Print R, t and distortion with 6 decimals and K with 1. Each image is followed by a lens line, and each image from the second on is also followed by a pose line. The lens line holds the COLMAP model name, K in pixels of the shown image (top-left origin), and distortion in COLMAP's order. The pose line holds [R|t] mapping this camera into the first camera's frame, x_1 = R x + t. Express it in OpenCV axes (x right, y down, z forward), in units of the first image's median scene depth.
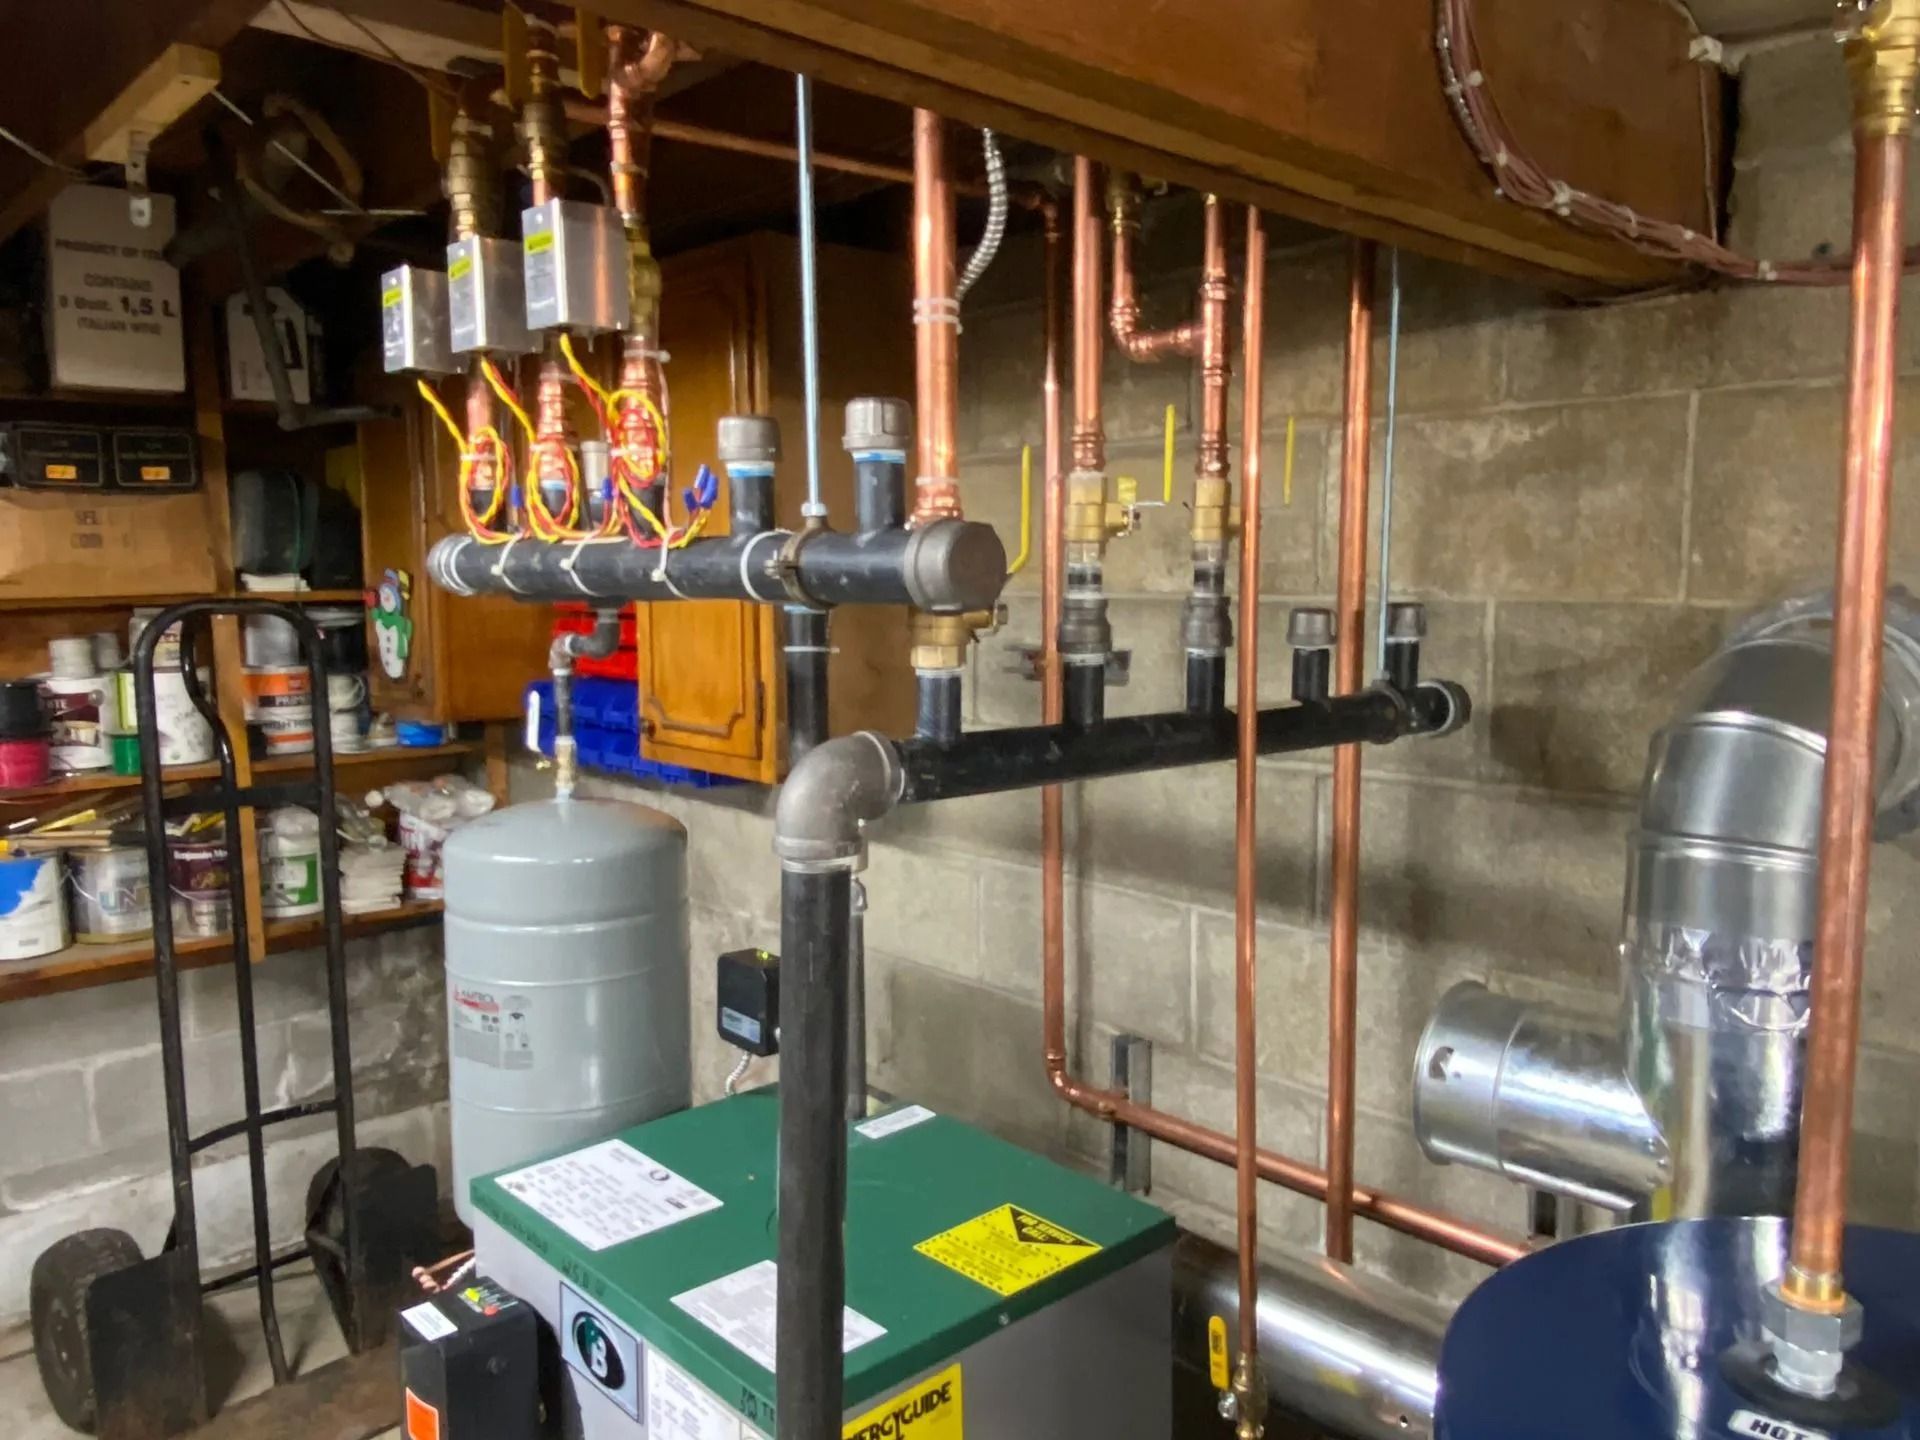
lens RADIAL K [[1423.2, 0, 960.0], [0, 1423.2, 720.0], [0, 0, 1]] dist [0.032835, -0.002036]
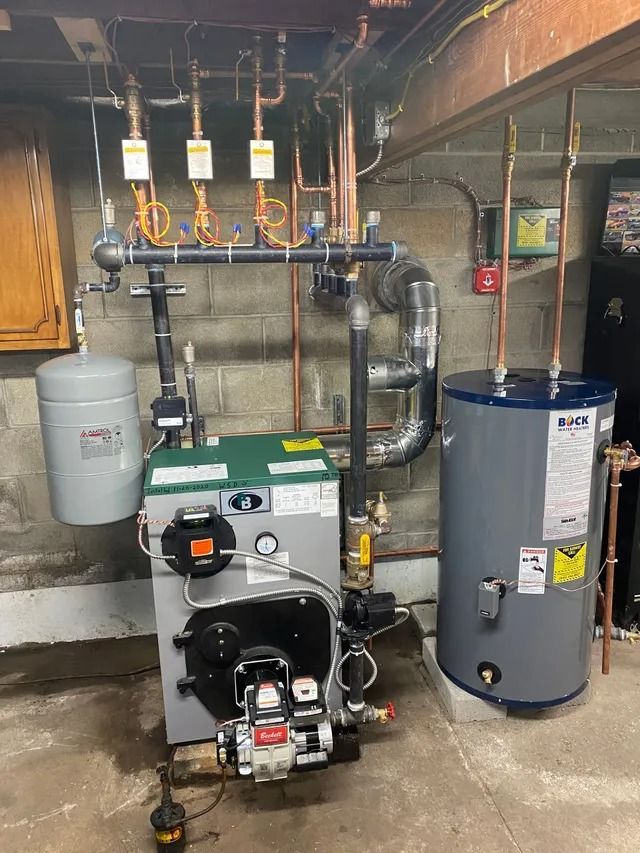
lens RADIAL K [[632.3, 0, 320.0], [0, 632.3, 426.5], [0, 0, 1]] dist [0.032835, -0.002036]
pose [[0.522127, -0.225582, 0.822494, -1.144047], [0.112780, 0.974179, 0.195590, 0.012936], [-0.845378, -0.009362, 0.534087, 0.086896]]
